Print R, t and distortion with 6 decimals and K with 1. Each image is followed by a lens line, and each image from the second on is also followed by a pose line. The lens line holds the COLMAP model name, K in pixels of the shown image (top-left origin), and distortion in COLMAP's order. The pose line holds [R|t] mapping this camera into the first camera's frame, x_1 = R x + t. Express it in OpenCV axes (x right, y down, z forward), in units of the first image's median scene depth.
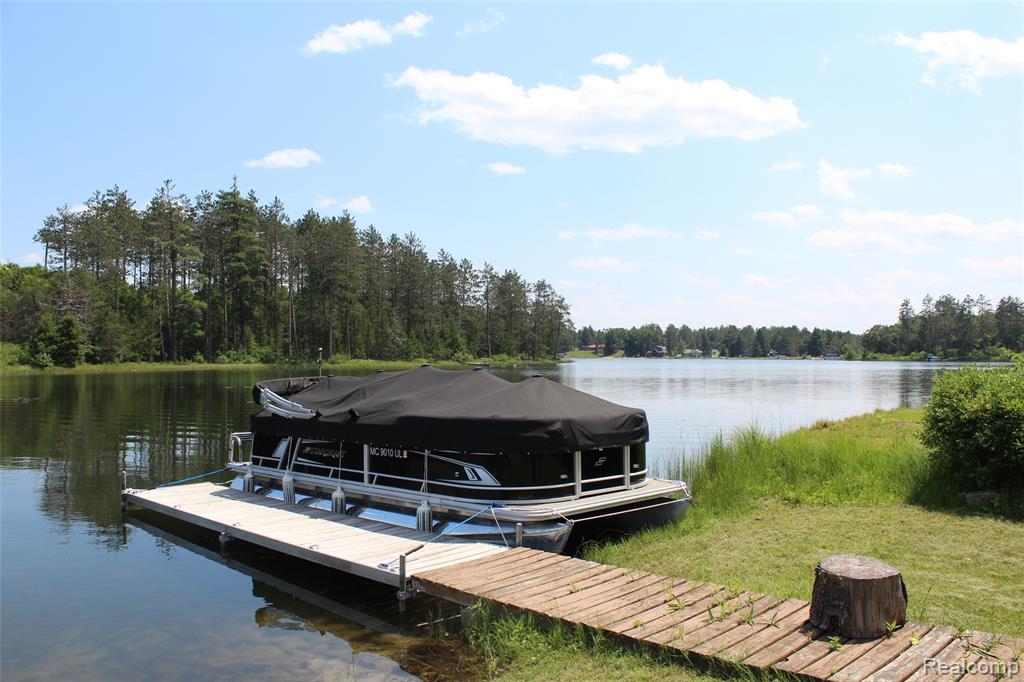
lens RADIAL K [[863.8, 0, 507.7], [0, 863.8, 354.0], [0, 0, 1]] dist [-0.161671, 0.146736]
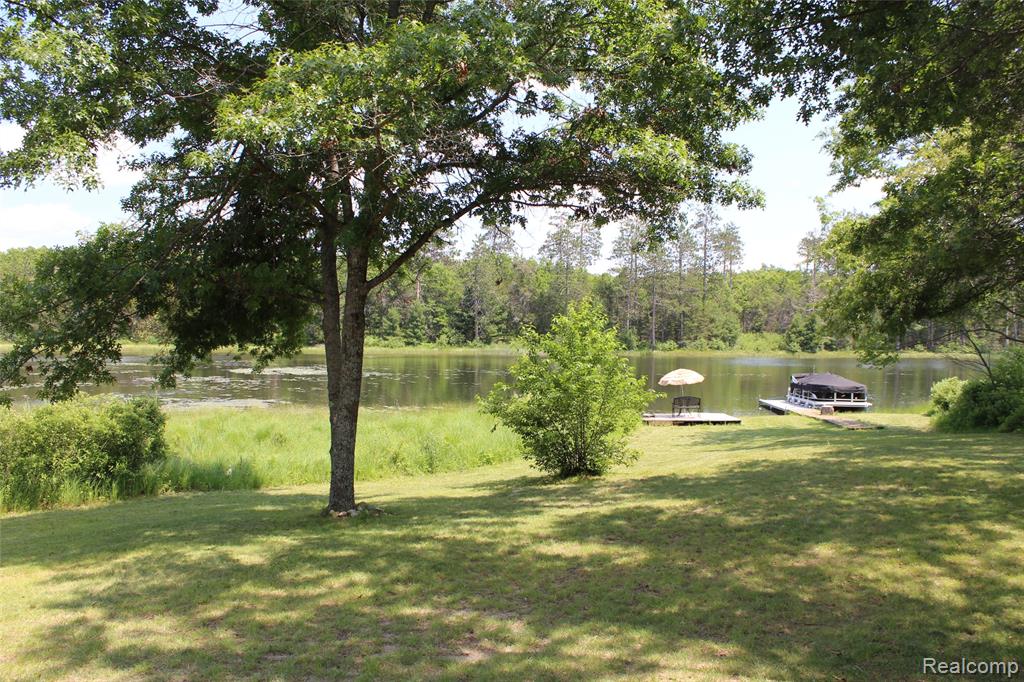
lens RADIAL K [[863.8, 0, 507.7], [0, 863.8, 354.0], [0, 0, 1]] dist [-0.161671, 0.146736]
pose [[0.652079, 0.033981, -0.757389, 0.207931], [-0.015483, 0.999384, 0.031508, -0.019068], [0.757993, -0.008819, 0.652203, -0.293513]]
